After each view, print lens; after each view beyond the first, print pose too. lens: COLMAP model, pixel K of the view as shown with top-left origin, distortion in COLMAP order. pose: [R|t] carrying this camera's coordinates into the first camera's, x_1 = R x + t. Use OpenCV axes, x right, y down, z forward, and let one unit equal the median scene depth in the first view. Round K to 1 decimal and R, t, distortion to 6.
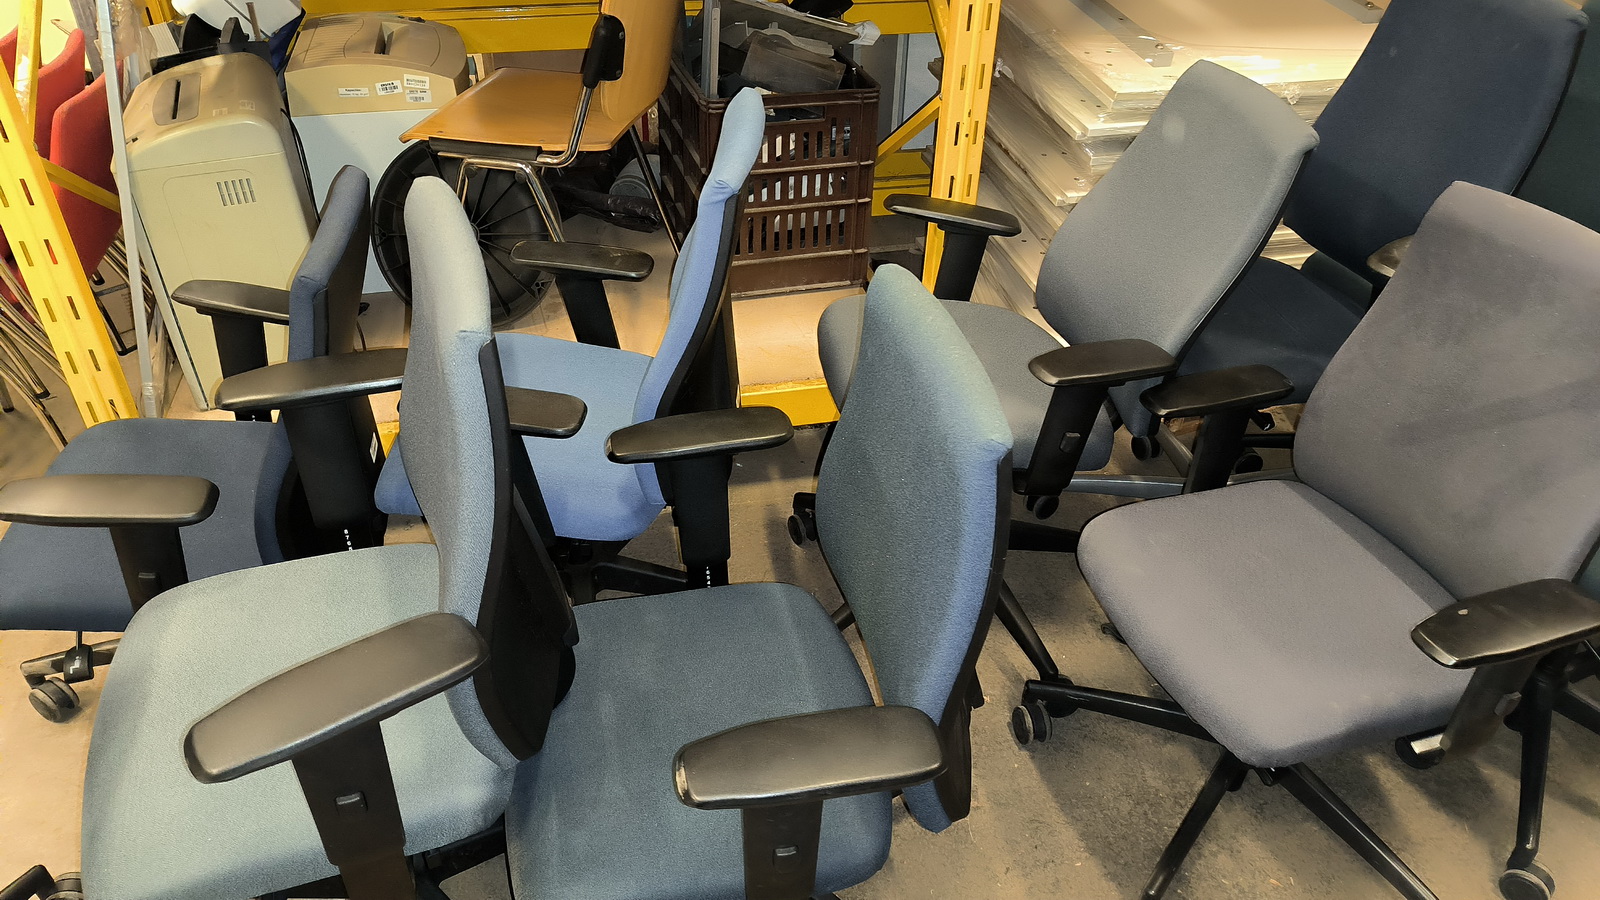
lens RADIAL K [[1130.8, 0, 797.2], [0, 1130.8, 459.4], [0, 0, 1]] dist [0.008493, -0.012562]
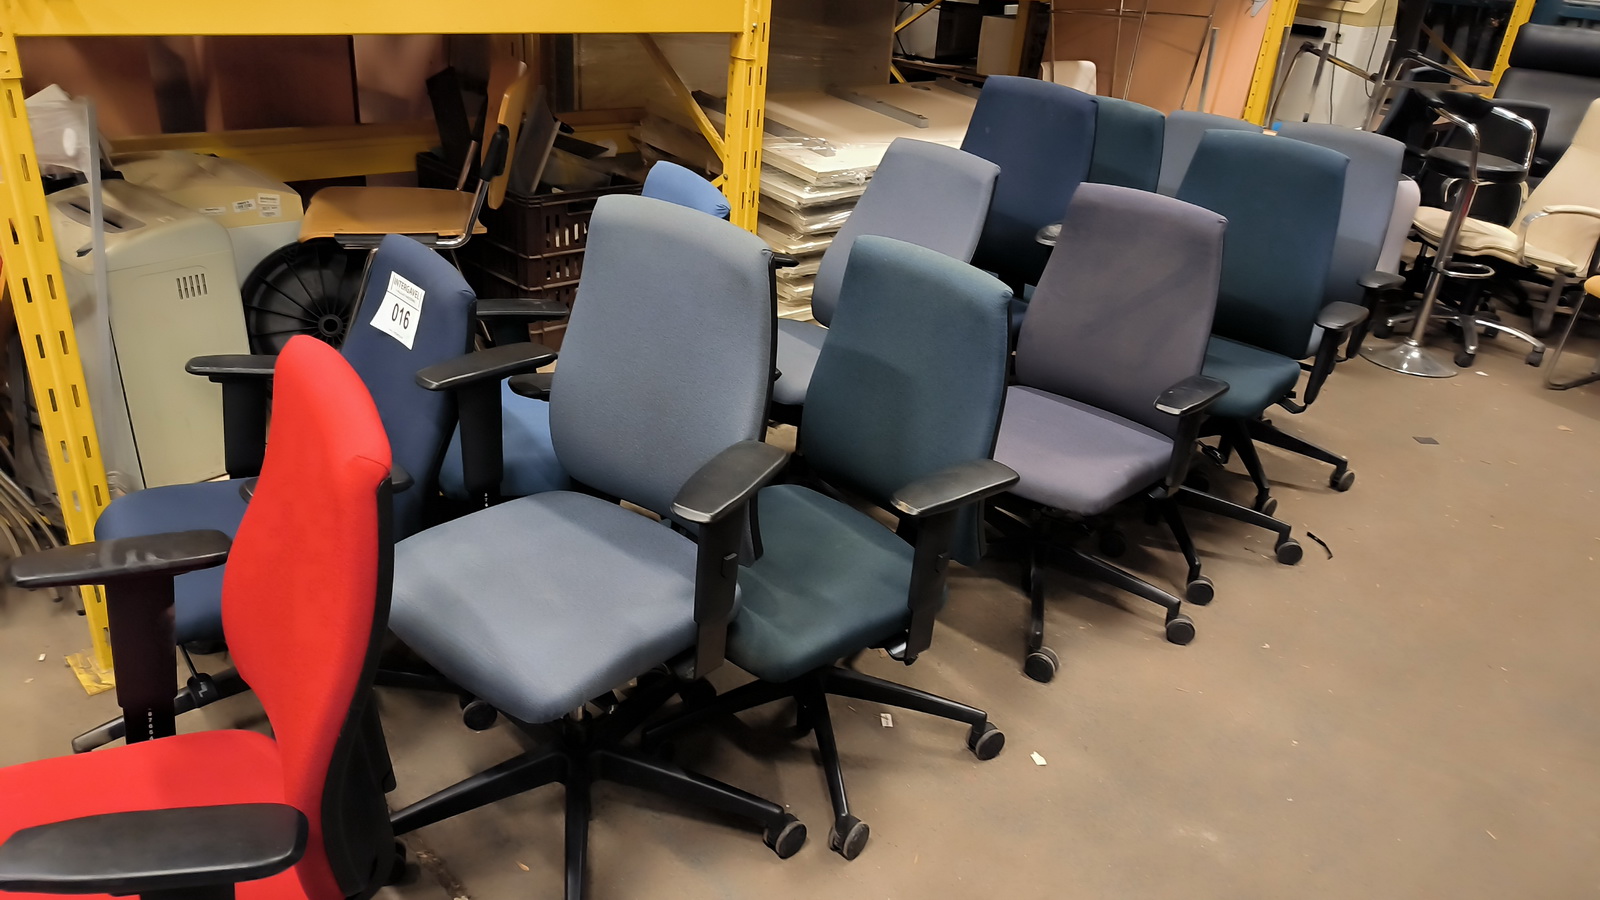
lens RADIAL K [[1130.8, 0, 792.5], [0, 1130.8, 449.7], [0, 0, 1]] dist [0.008493, -0.012562]
pose [[0.873191, -0.164008, 0.458955, -0.485429], [0.232803, 0.967661, -0.097129, 0.157803], [-0.428183, 0.191658, 0.883134, -0.200478]]
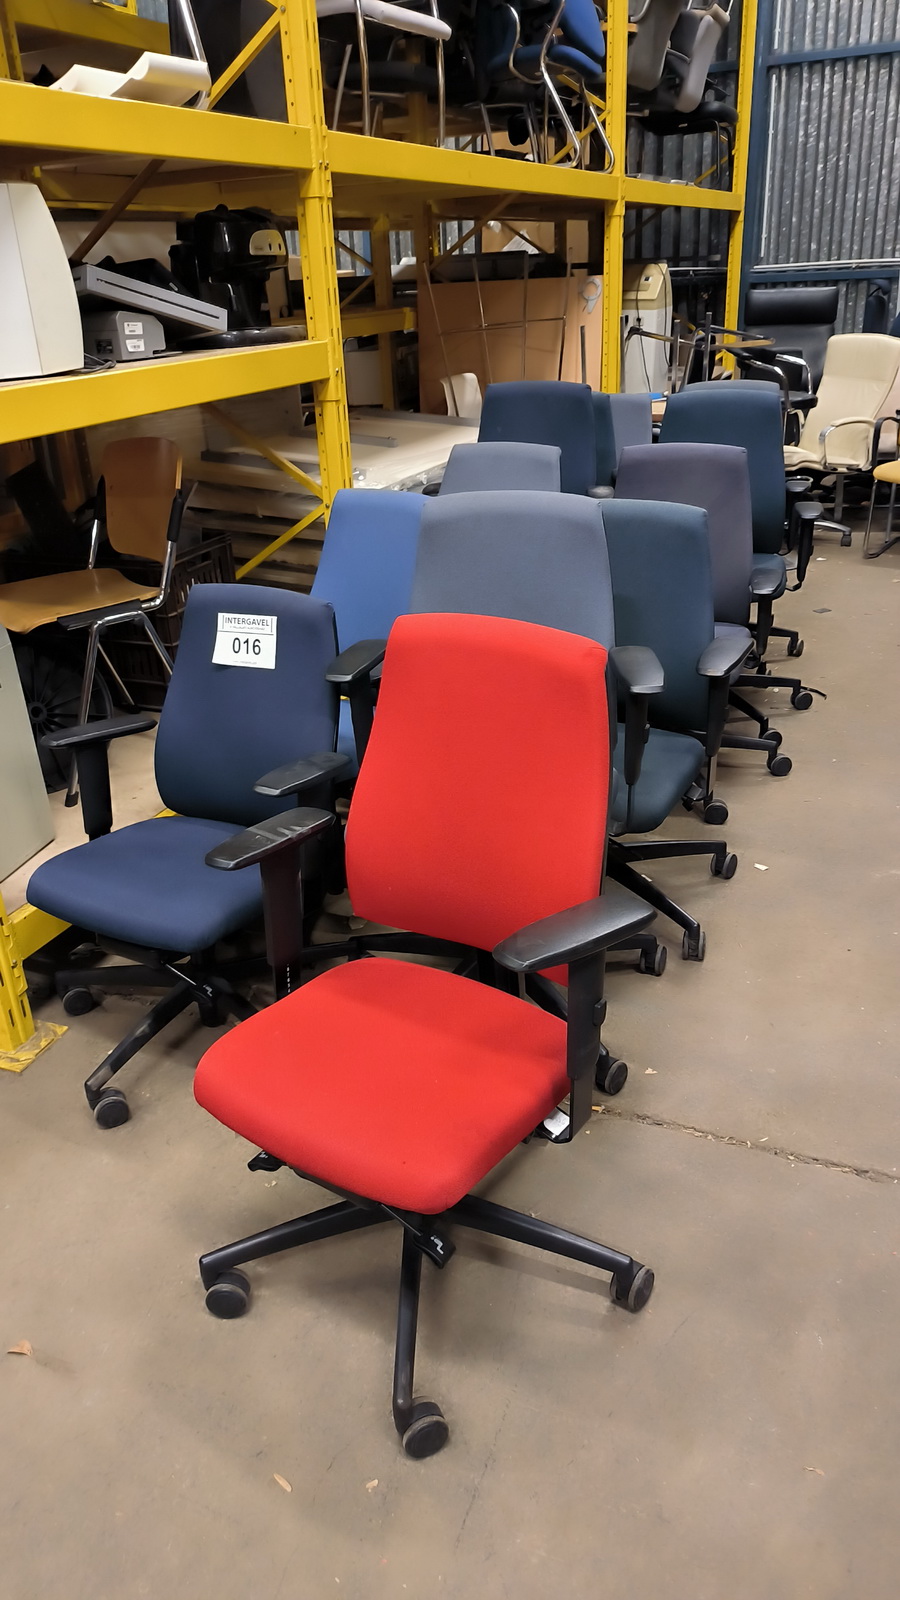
lens RADIAL K [[1130.8, 0, 450.0], [0, 1130.8, 793.1], [0, 0, 1]] dist [0.008493, -0.012562]
pose [[0.604662, -0.377602, 0.701284, -1.022588], [0.513182, 0.858057, 0.019539, 0.085837], [-0.609120, 0.348072, 0.712614, -0.105573]]
